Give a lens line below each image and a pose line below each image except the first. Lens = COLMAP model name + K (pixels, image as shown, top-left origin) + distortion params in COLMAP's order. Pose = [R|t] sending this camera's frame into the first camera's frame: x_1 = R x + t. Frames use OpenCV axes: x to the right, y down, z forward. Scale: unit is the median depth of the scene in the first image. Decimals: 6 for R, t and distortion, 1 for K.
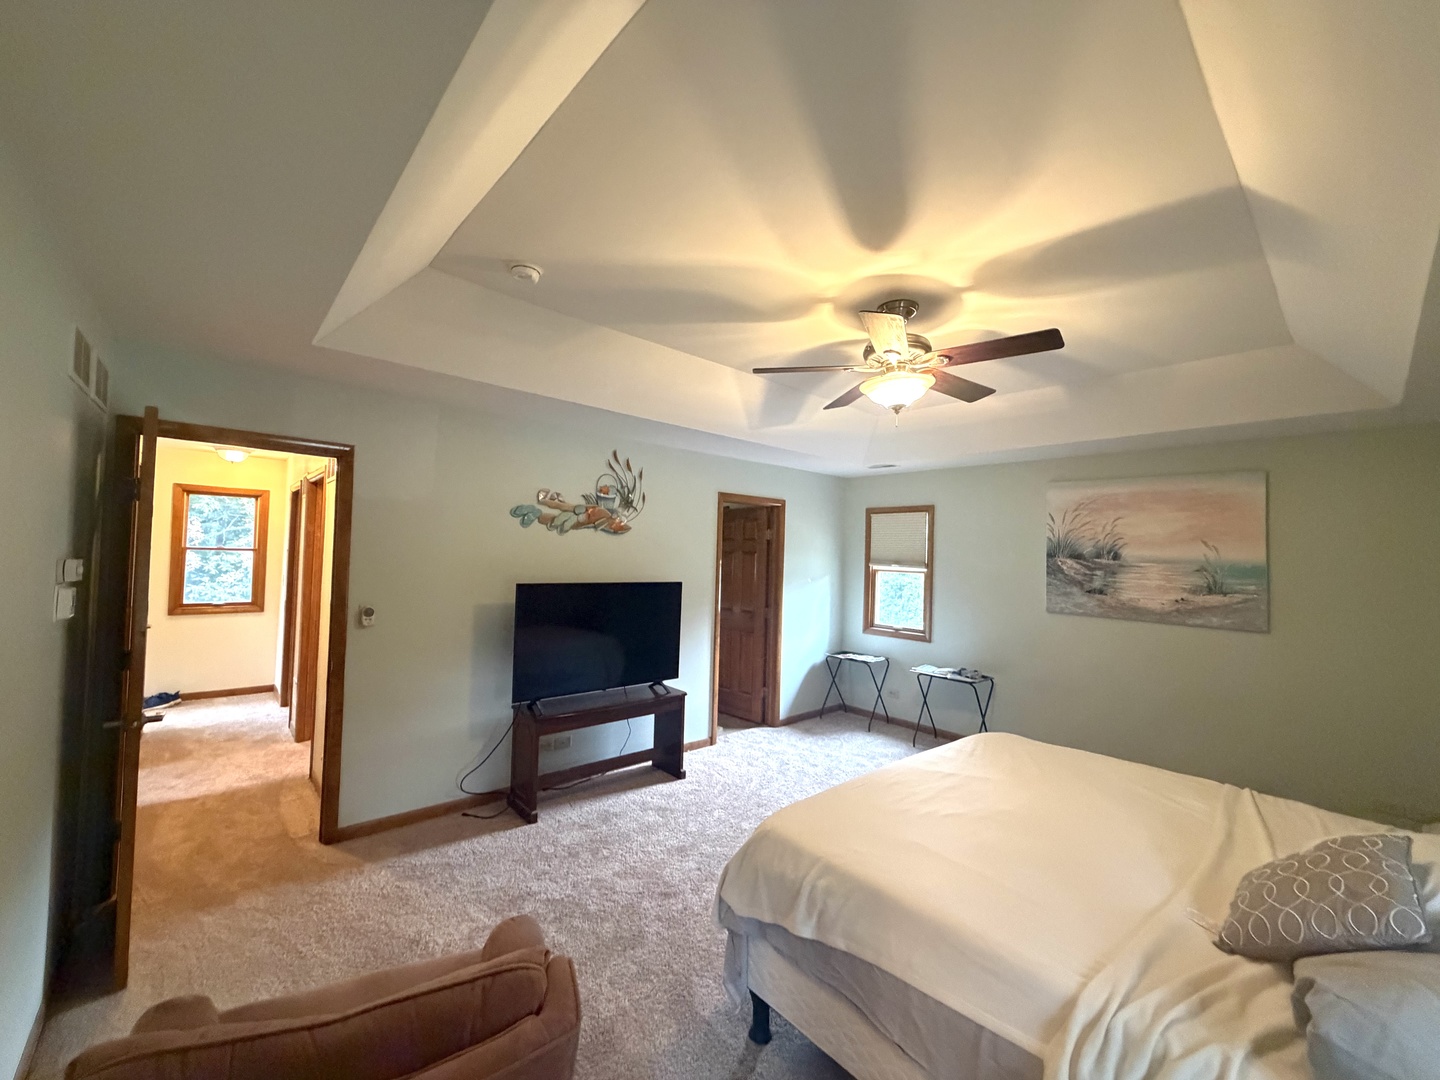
lens RADIAL K [[576.1, 0, 720.0], [0, 576.1, 540.0], [0, 0, 1]] dist [-0.000173, 0.000247]
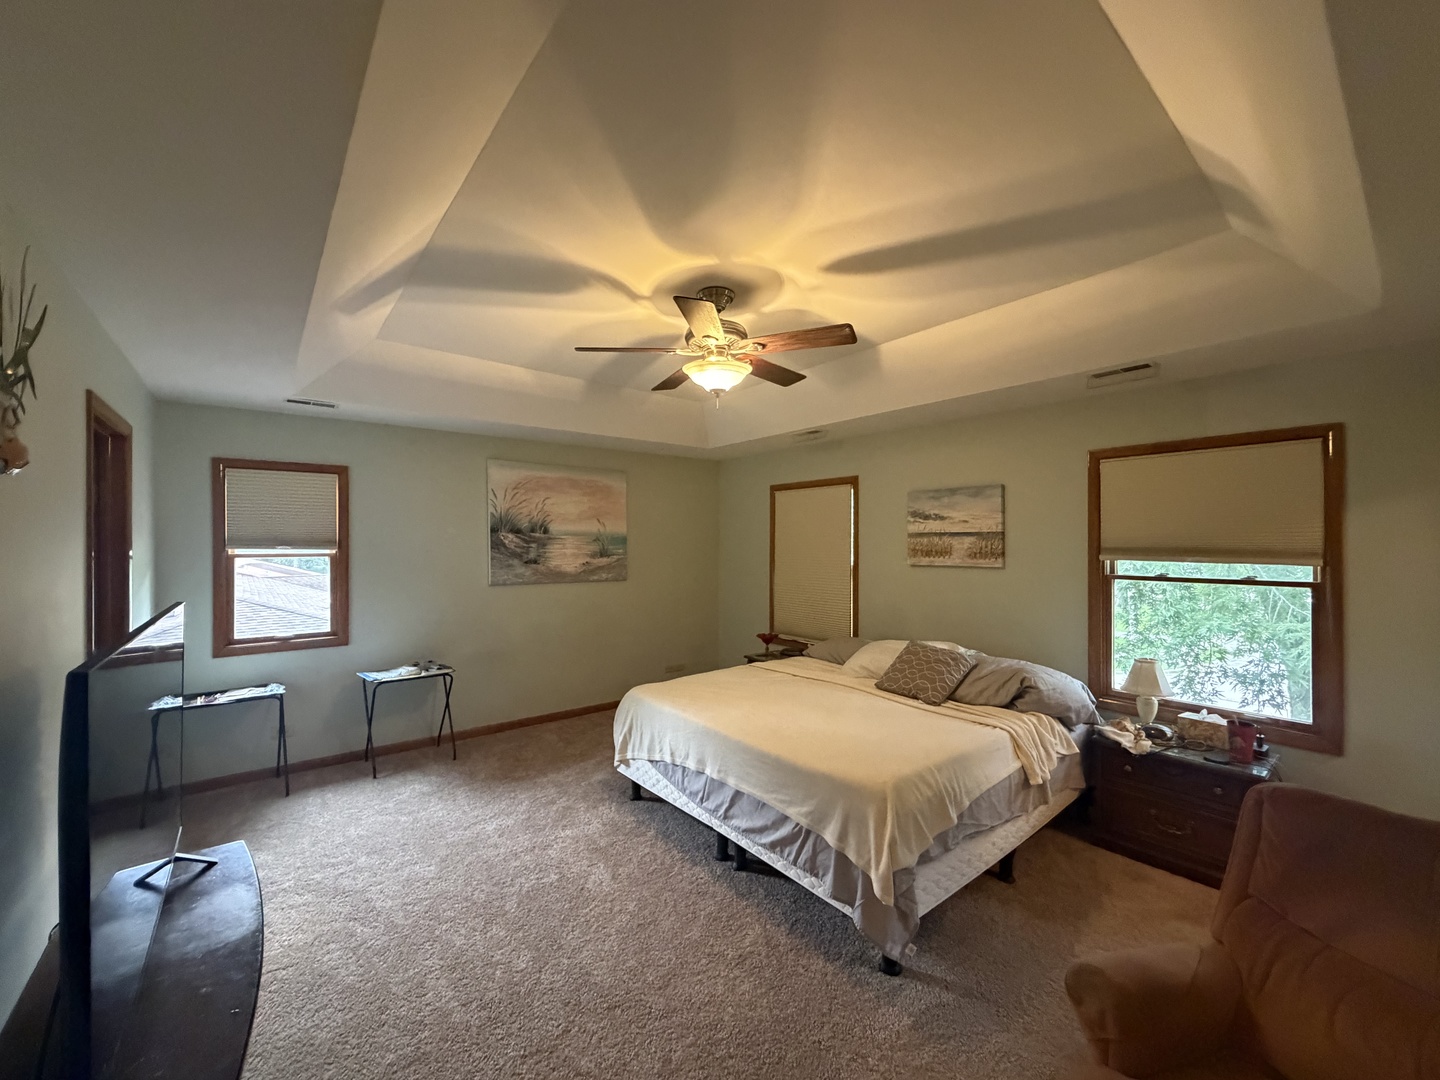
lens RADIAL K [[576.1, 0, 720.0], [0, 576.1, 540.0], [0, 0, 1]] dist [-0.000173, 0.000247]
pose [[0.050381, -0.023432, 0.998455, -0.466162], [-0.017284, 0.999555, 0.024330, 0.012515], [-0.998581, -0.018484, 0.049953, 0.577394]]
